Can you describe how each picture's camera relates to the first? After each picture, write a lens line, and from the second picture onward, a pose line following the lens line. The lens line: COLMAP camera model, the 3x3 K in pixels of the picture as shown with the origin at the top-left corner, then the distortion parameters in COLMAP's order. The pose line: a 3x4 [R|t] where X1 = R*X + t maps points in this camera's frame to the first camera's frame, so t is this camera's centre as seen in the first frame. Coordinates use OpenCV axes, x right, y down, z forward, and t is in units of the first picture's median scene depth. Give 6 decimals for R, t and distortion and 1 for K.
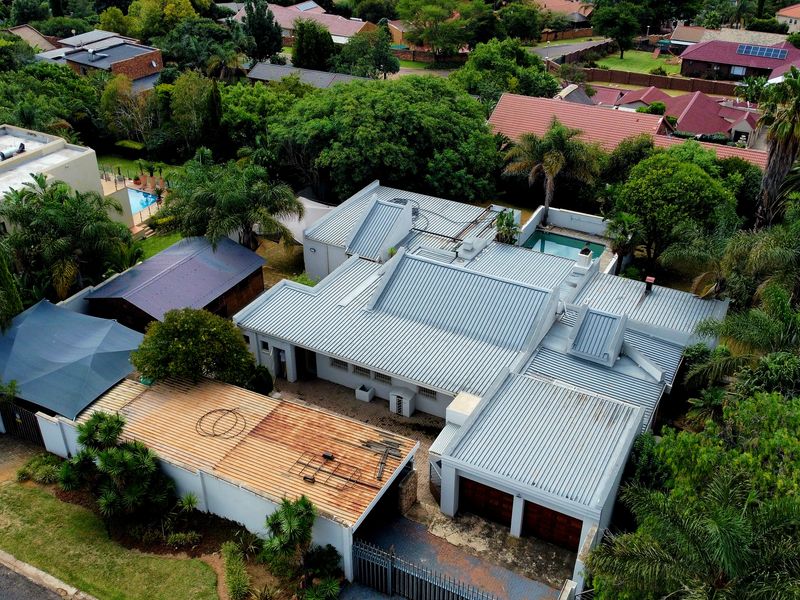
lens RADIAL K [[803.9, 0, 396.6], [0, 803.9, 301.4], [0, 0, 1]] dist [0.012472, 0.000000]
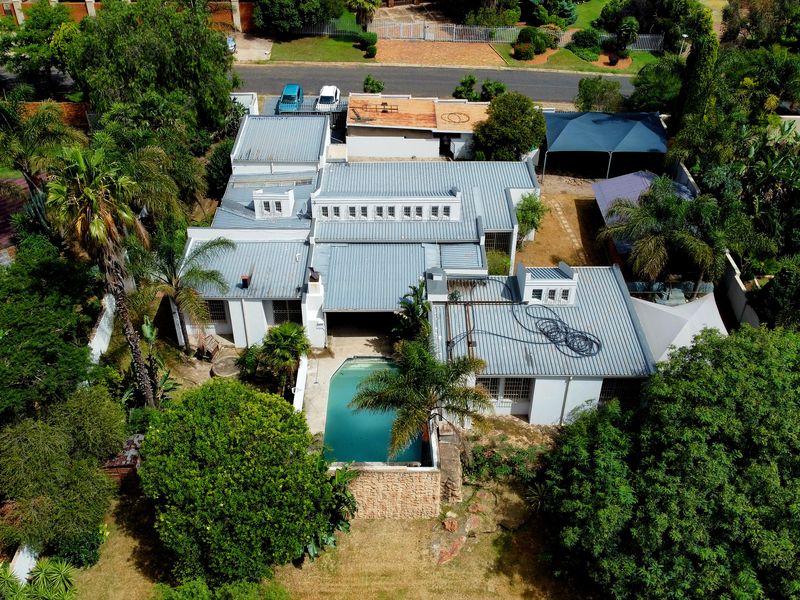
lens RADIAL K [[803.9, 0, 398.6], [0, 803.9, 300.2], [0, 0, 1]] dist [0.012472, 0.000000]
pose [[-0.877346, 0.291298, -0.381326, 0.568038], [-0.249098, 0.402734, 0.880770, -1.004240], [0.410140, 0.867727, -0.280775, 1.472857]]
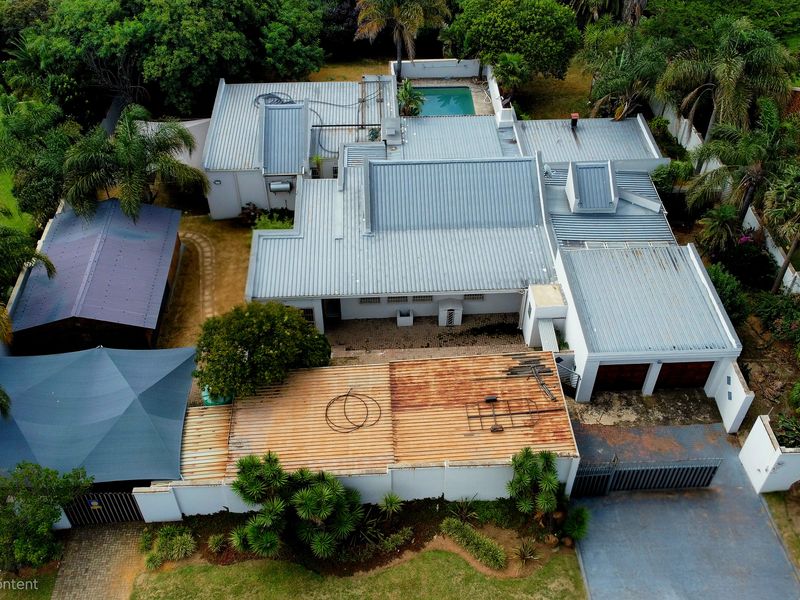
lens RADIAL K [[803.9, 0, 396.2], [0, 803.9, 298.6], [0, 0, 1]] dist [0.012472, 0.000000]
pose [[0.857685, -0.359273, 0.367832, -0.380848], [0.268613, 0.923079, 0.275268, -0.169612], [-0.438434, -0.137289, 0.888216, 0.145977]]
